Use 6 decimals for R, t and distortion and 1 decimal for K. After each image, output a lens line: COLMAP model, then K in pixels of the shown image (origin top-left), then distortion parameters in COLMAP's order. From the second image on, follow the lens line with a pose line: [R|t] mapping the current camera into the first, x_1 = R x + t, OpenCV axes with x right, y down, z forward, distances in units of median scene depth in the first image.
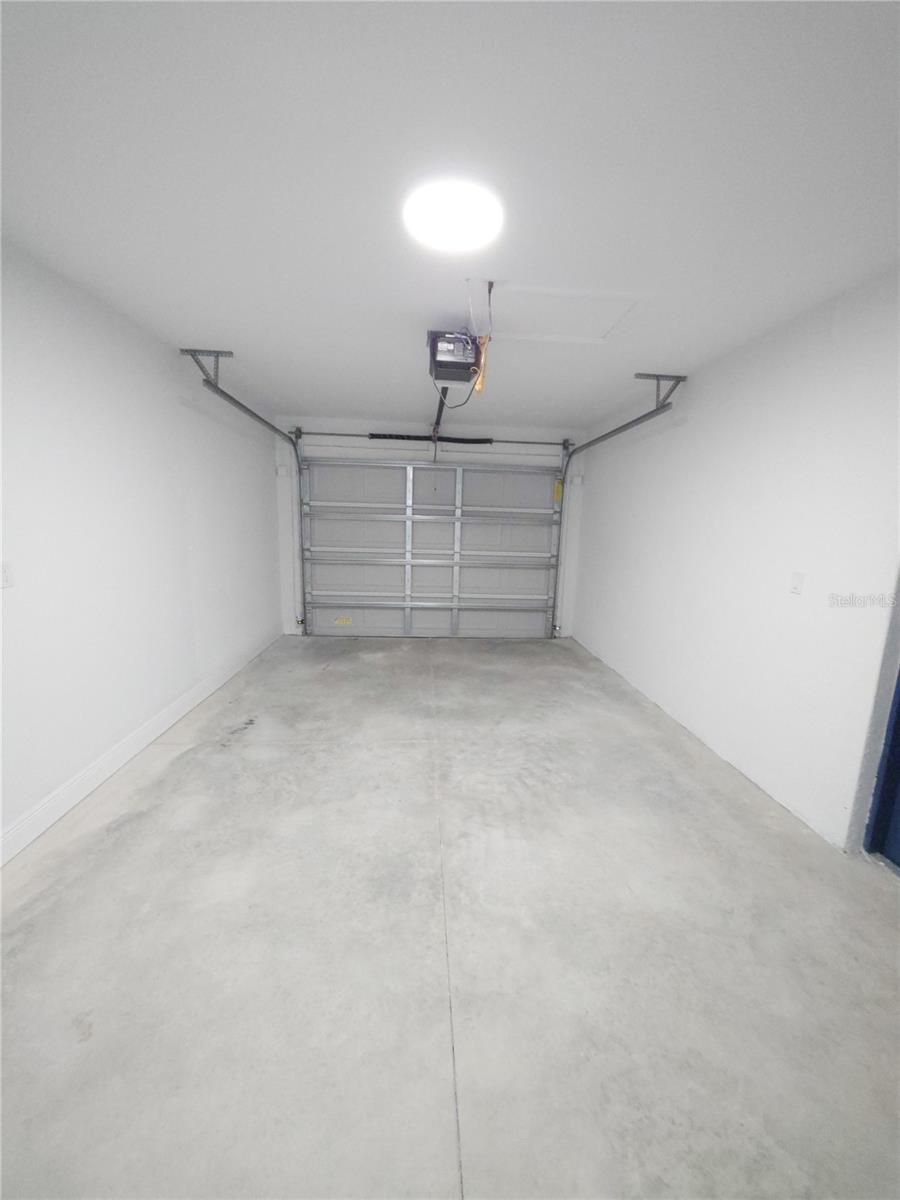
lens RADIAL K [[476.7, 0, 450.0], [0, 476.7, 600.0], [0, 0, 1]] dist [-0.002093, -0.007468]
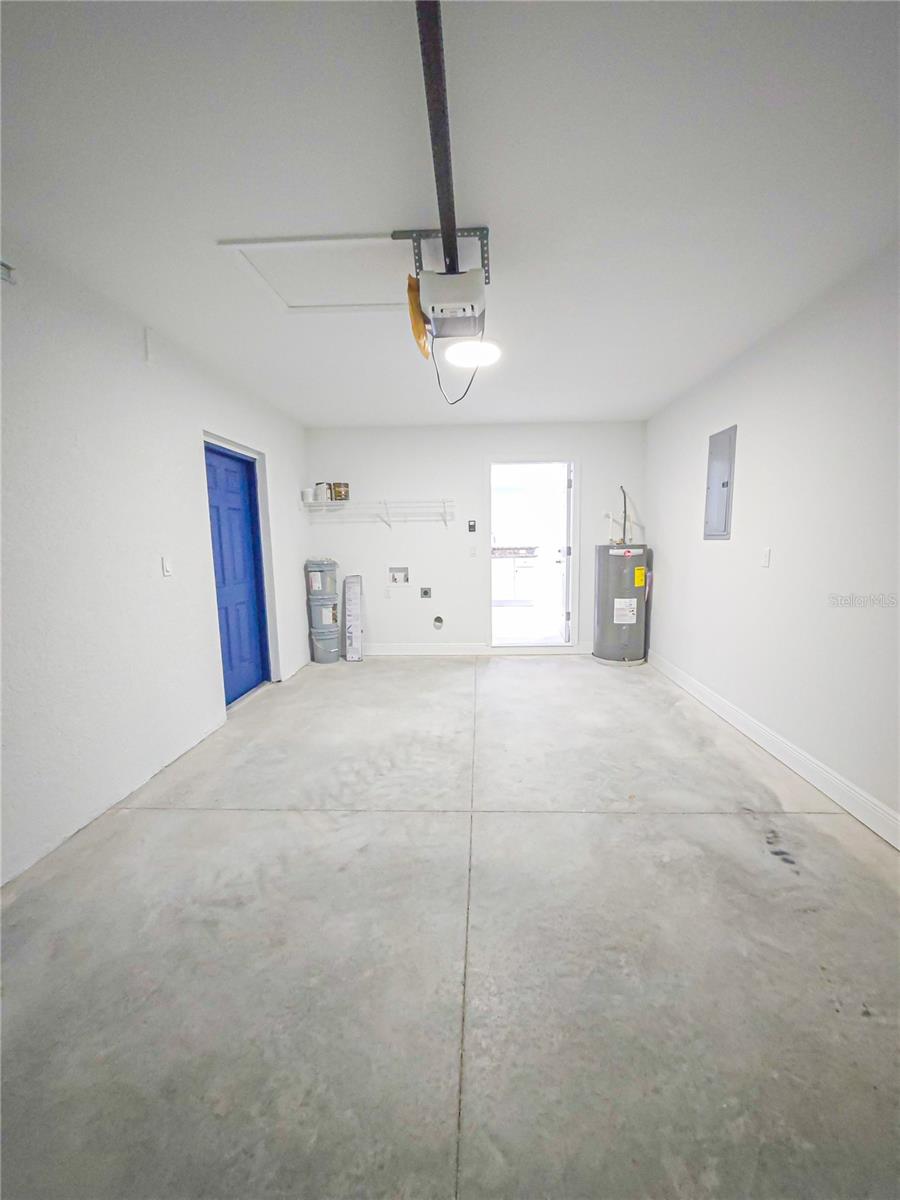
lens RADIAL K [[476.7, 0, 450.0], [0, 476.7, 600.0], [0, 0, 1]] dist [-0.002093, -0.007468]
pose [[-0.993030, -0.031102, 0.113685, -0.078916], [0.003802, 0.955601, 0.294638, -0.262345], [-0.117801, 0.293016, -0.948823, 1.798101]]
